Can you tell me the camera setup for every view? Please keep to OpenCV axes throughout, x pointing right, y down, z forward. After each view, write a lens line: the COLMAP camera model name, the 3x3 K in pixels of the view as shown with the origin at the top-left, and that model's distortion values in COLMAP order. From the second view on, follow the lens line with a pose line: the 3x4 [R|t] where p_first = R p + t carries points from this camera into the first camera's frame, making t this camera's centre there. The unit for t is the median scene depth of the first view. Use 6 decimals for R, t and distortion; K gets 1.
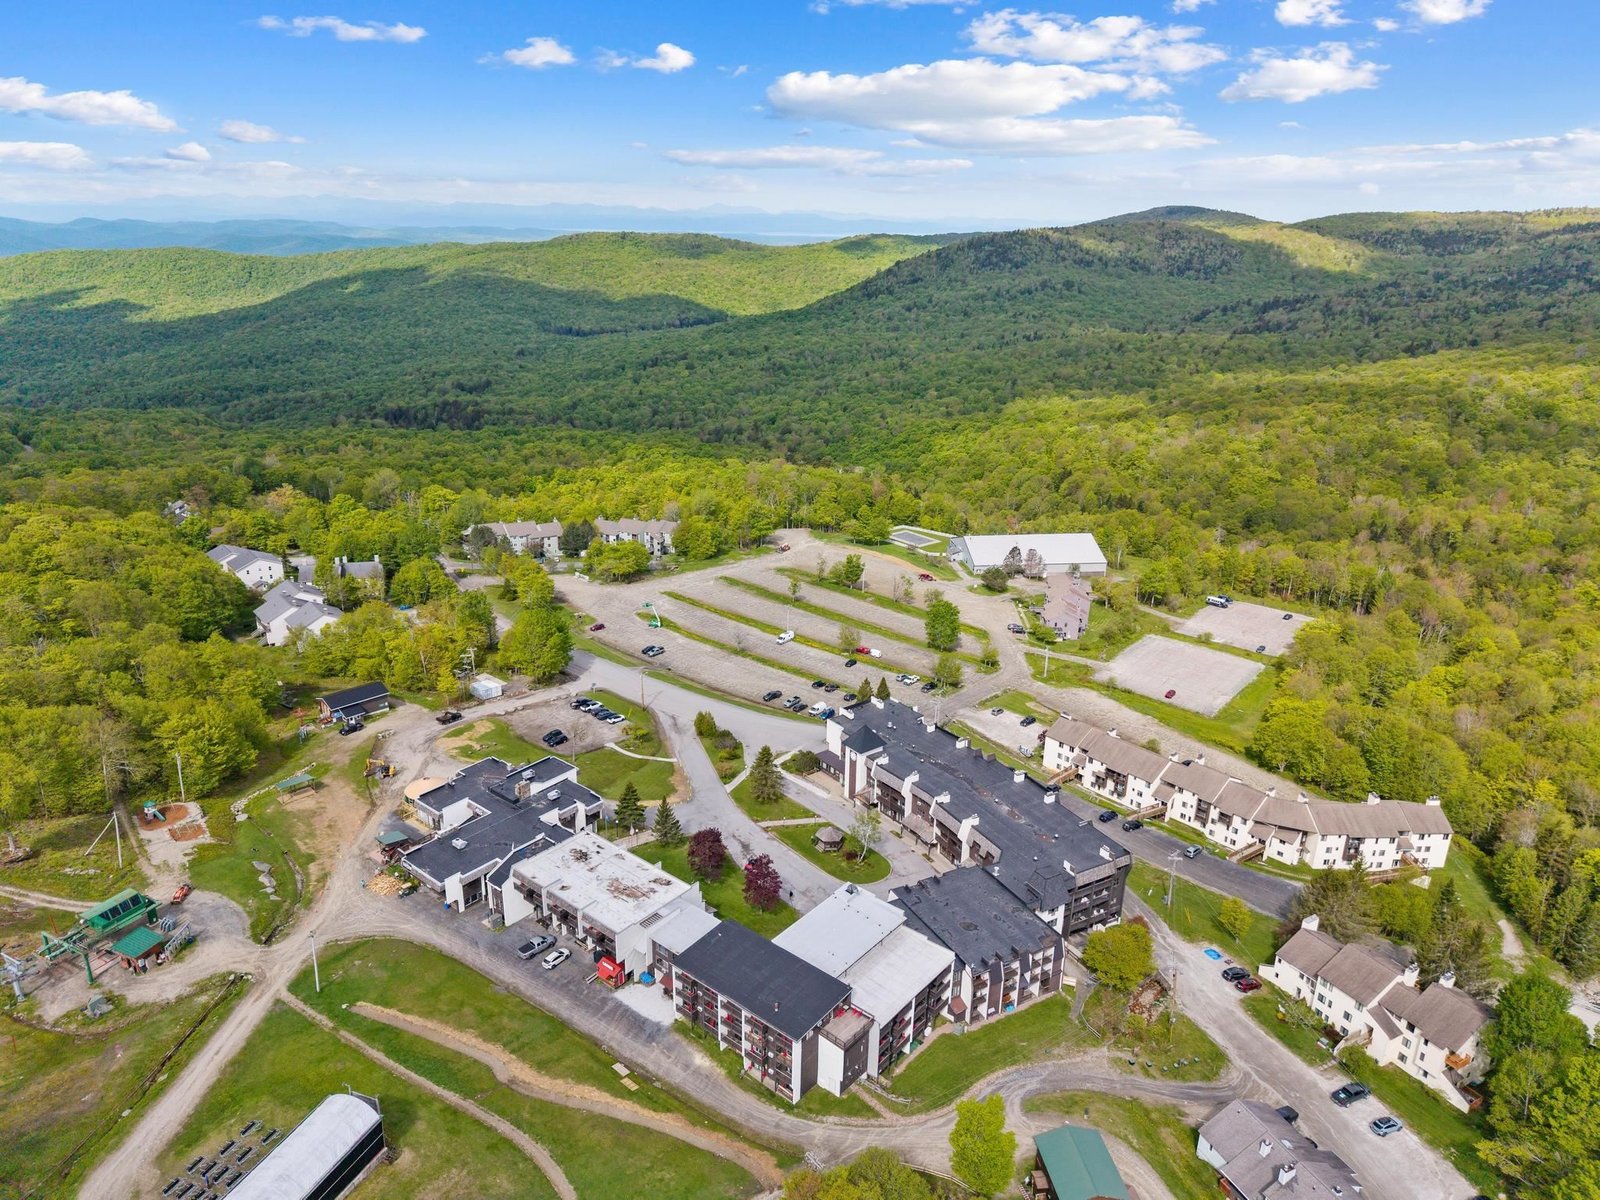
lens RADIAL K [[1062.2, 0, 800.7], [0, 1062.2, 605.9], [0, 0, 1]] dist [0.043329, -0.047240]
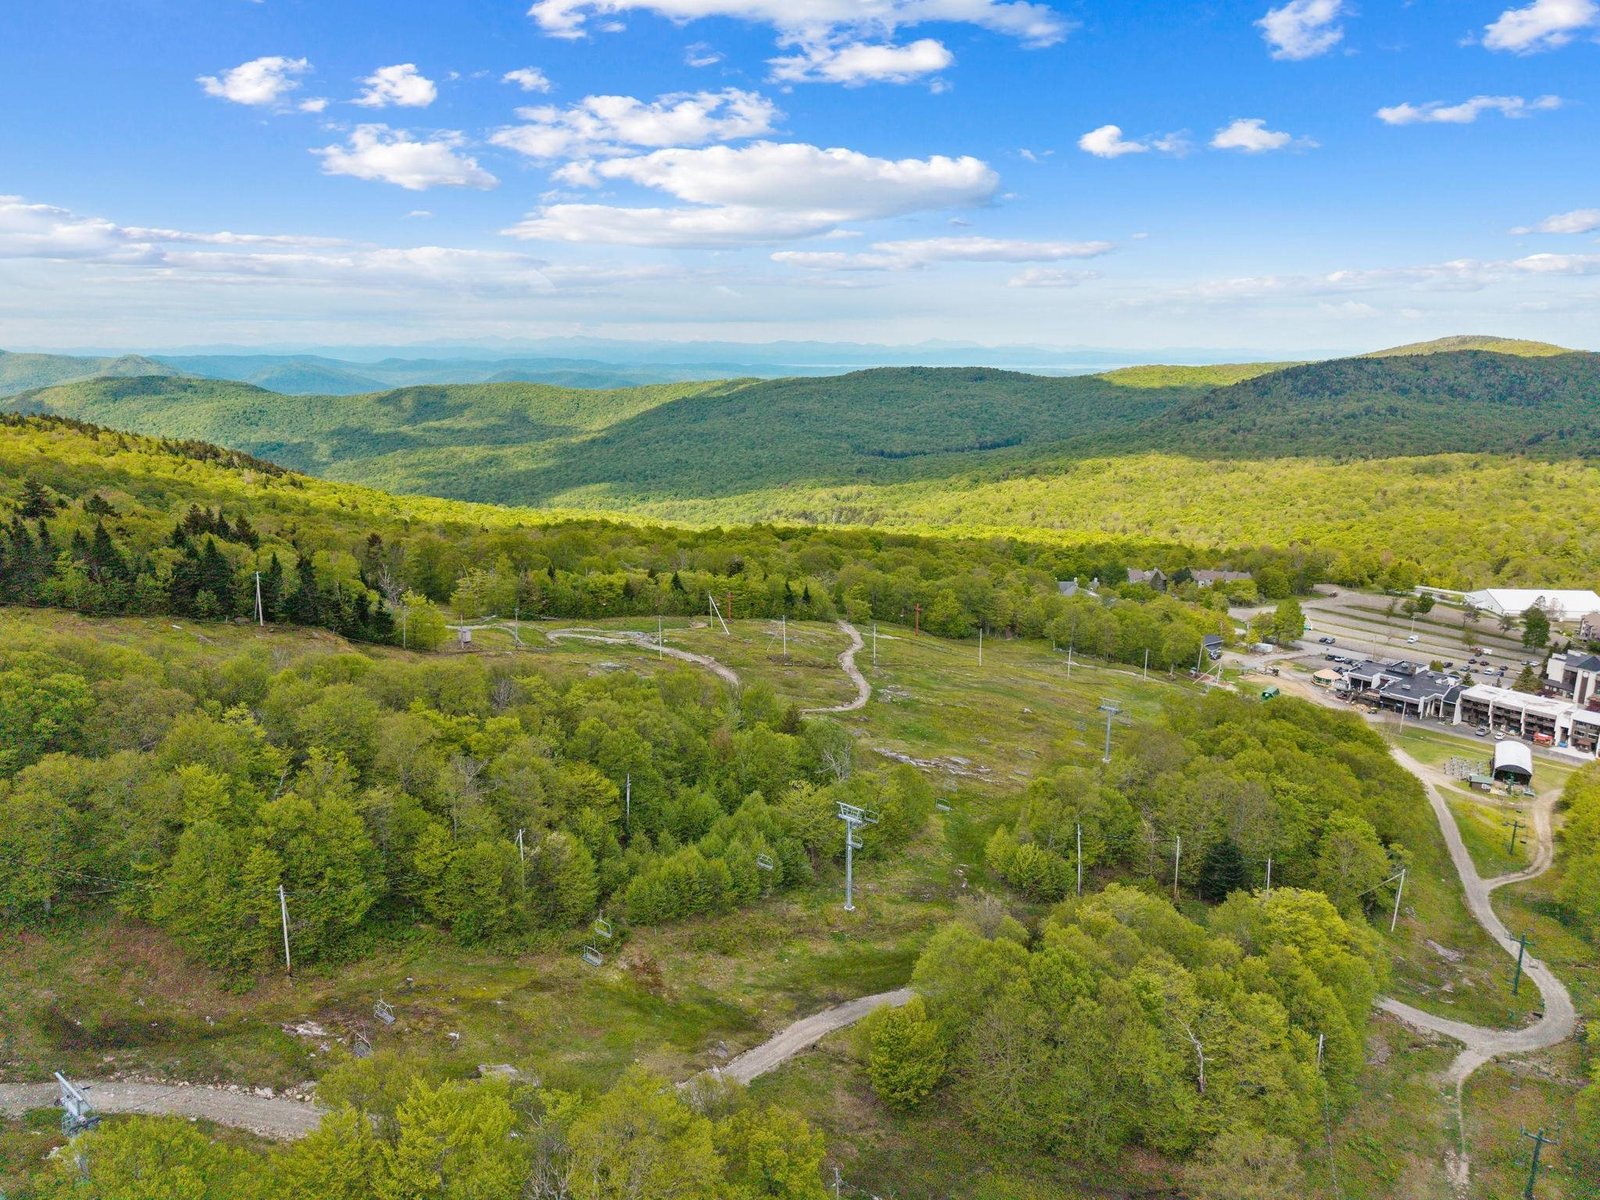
lens RADIAL K [[1062.2, 0, 800.7], [0, 1062.2, 605.9], [0, 0, 1]] dist [0.043329, -0.047240]
pose [[0.981568, 0.033289, -0.188190, -0.390453], [-0.054617, 0.992506, -0.109309, 0.132694], [0.183141, 0.117572, 0.976031, -0.402353]]
